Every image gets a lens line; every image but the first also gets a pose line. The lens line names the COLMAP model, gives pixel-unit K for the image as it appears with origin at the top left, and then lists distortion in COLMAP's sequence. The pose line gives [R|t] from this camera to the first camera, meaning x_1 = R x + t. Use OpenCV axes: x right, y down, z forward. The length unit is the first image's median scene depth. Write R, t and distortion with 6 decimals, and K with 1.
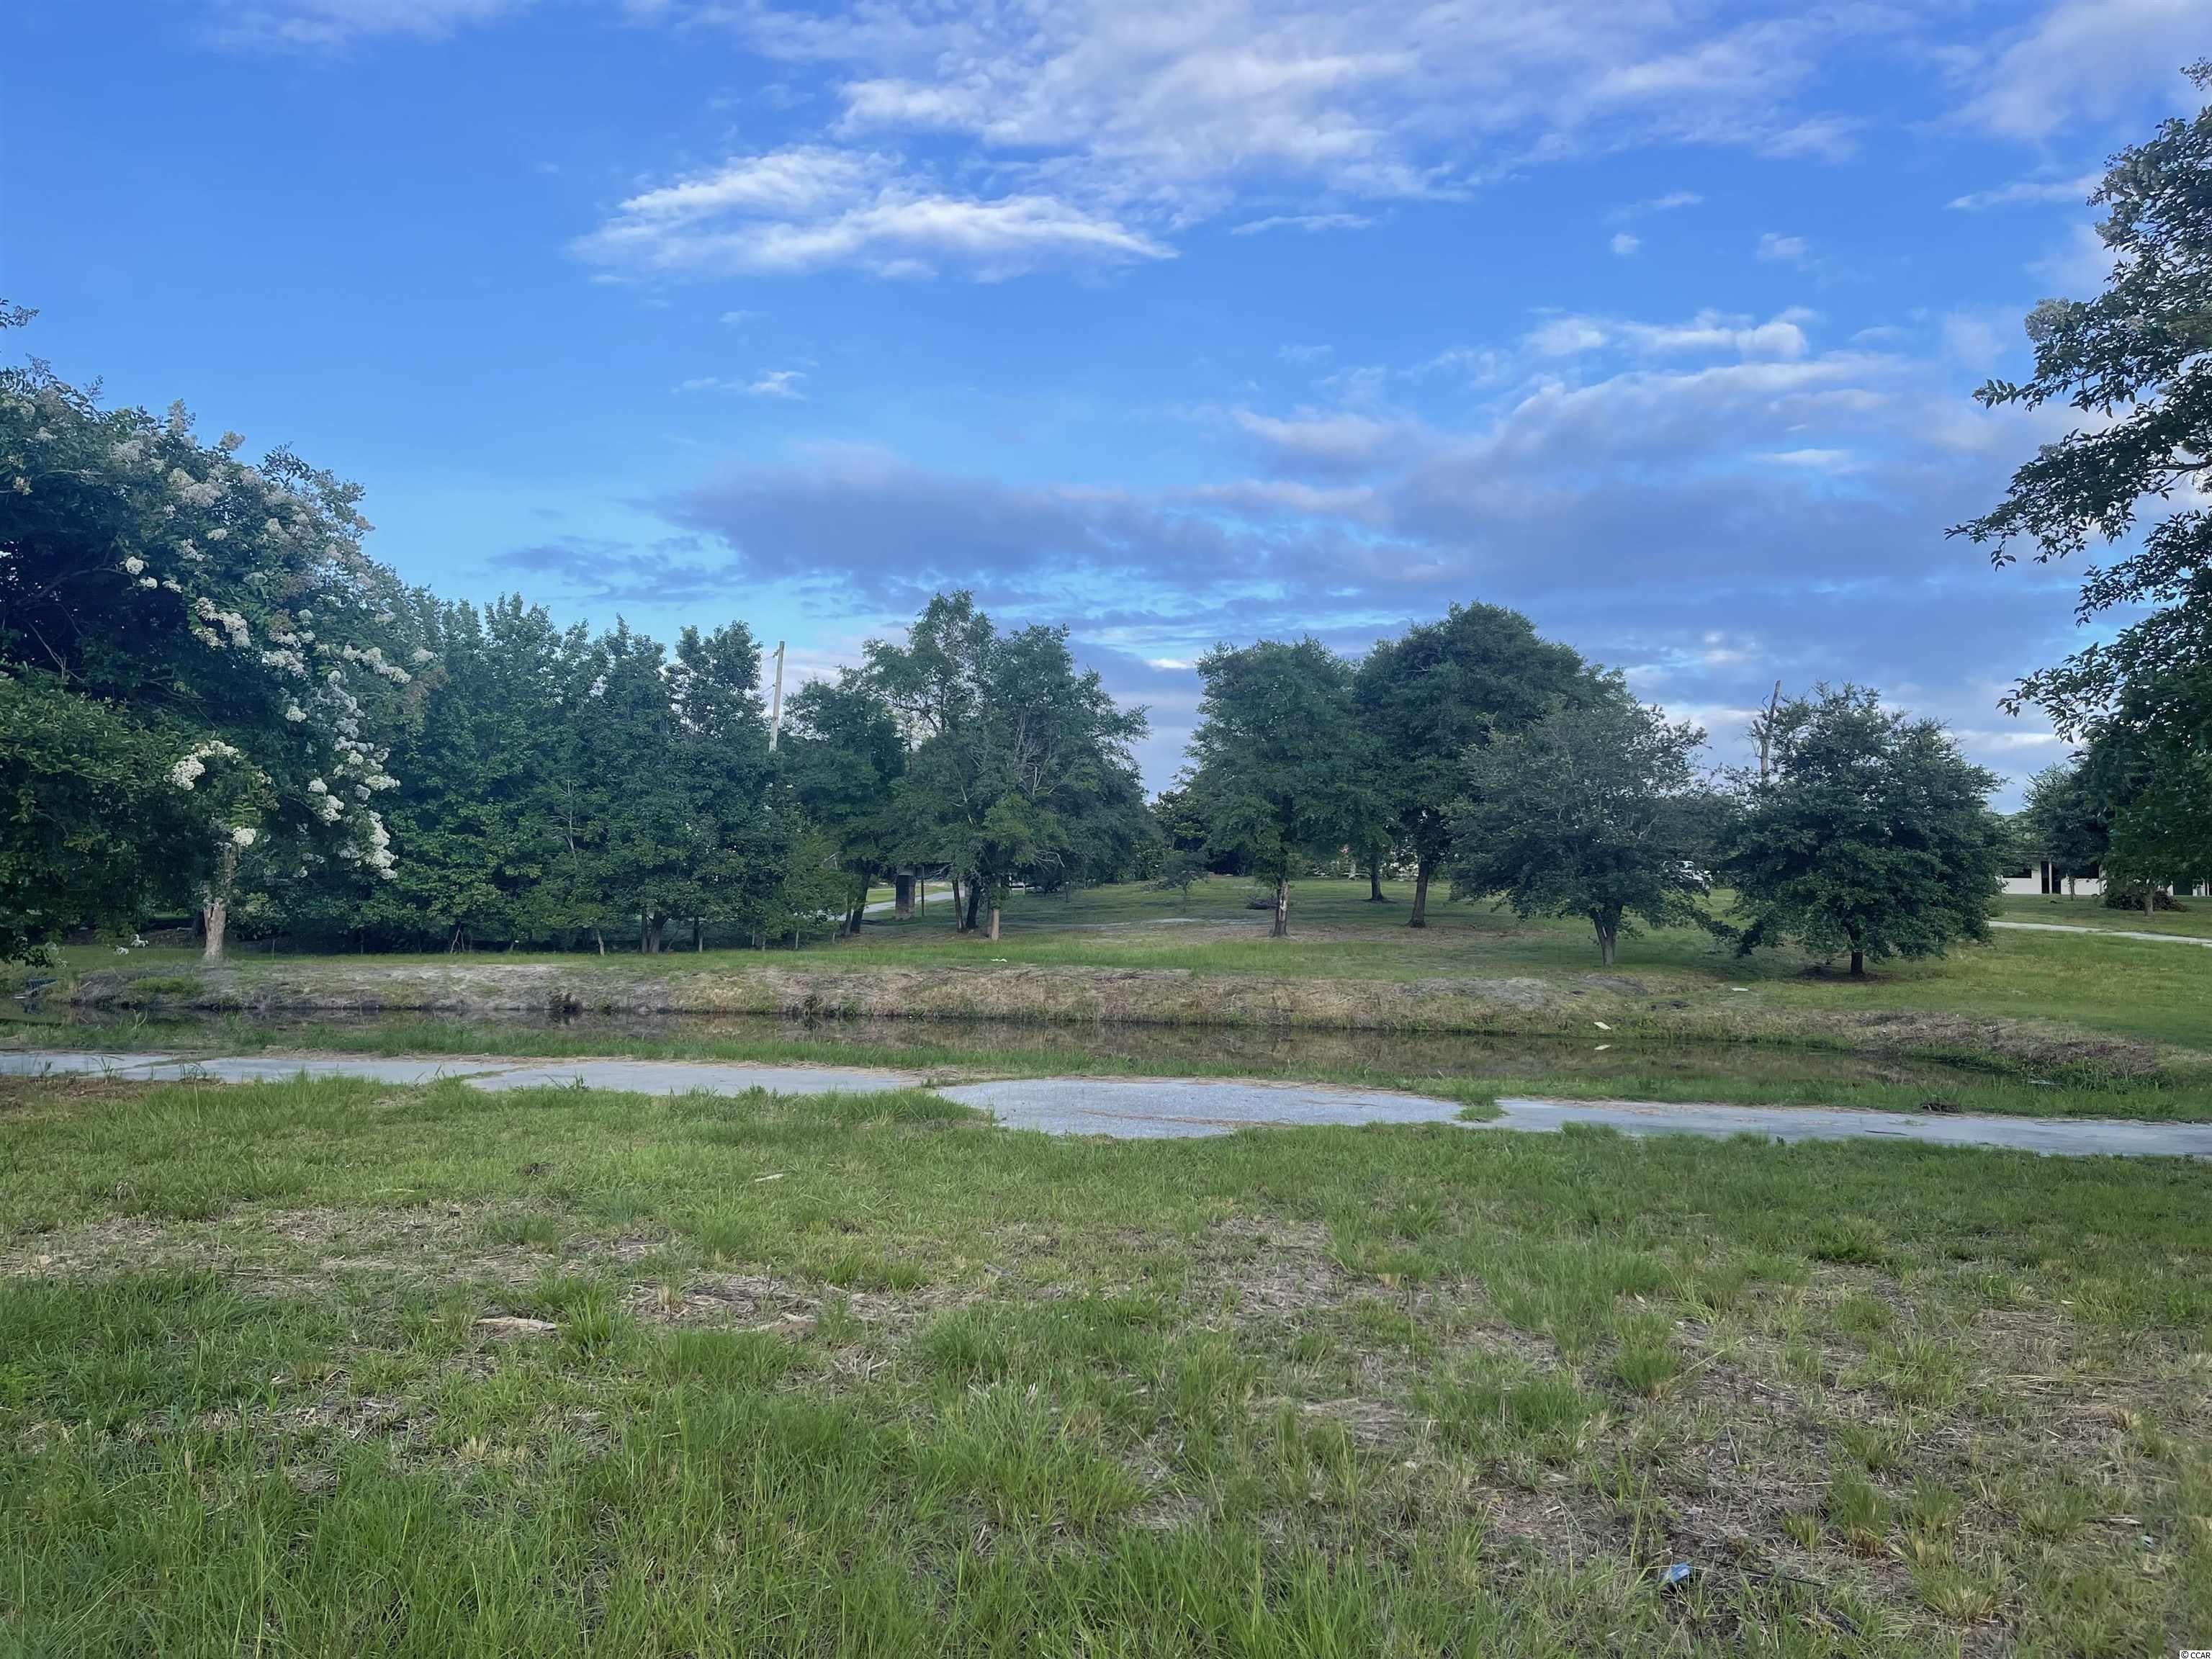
lens RADIAL K [[1624.5, 0, 1106.0], [0, 1624.5, 829.5], [0, 0, 1]] dist [0.009053, -0.072463]
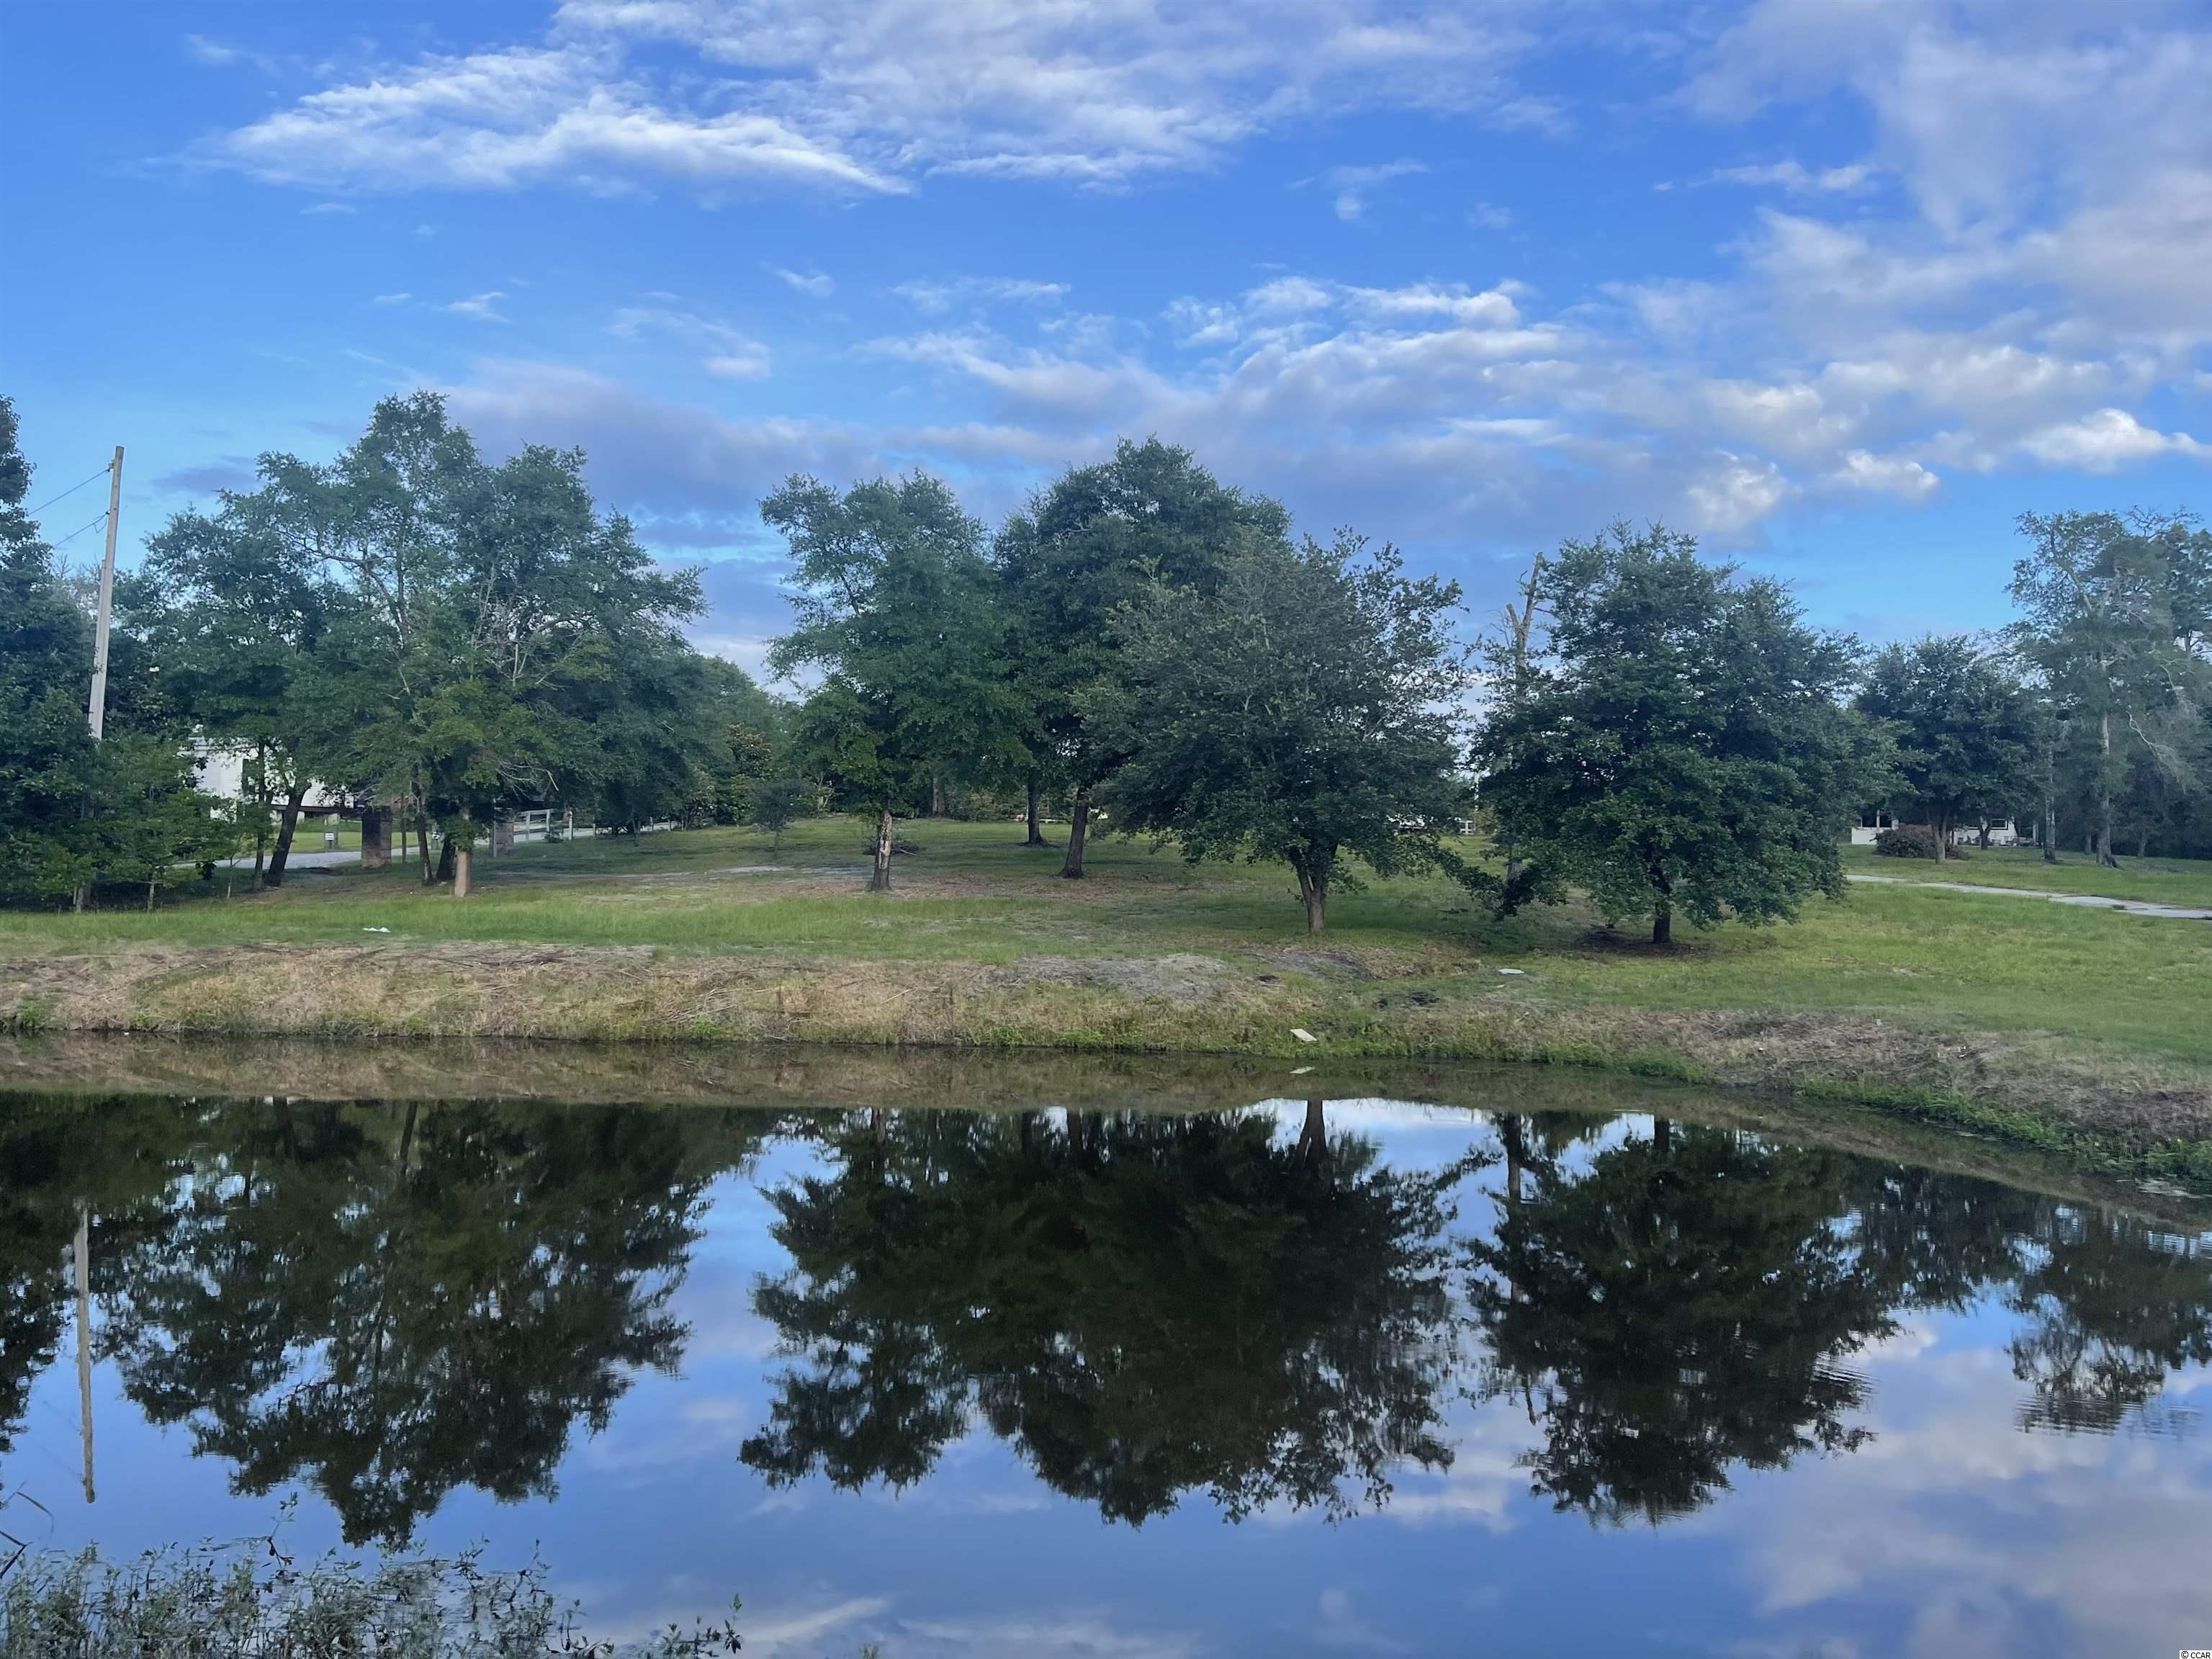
lens RADIAL K [[1624.5, 0, 1106.0], [0, 1624.5, 829.5], [0, 0, 1]] dist [0.009053, -0.072463]
pose [[0.986287, 0.004189, 0.164987, 0.083212], [-0.008971, 0.999561, 0.028245, 0.016877], [-0.164796, -0.029337, 0.985891, 0.261275]]
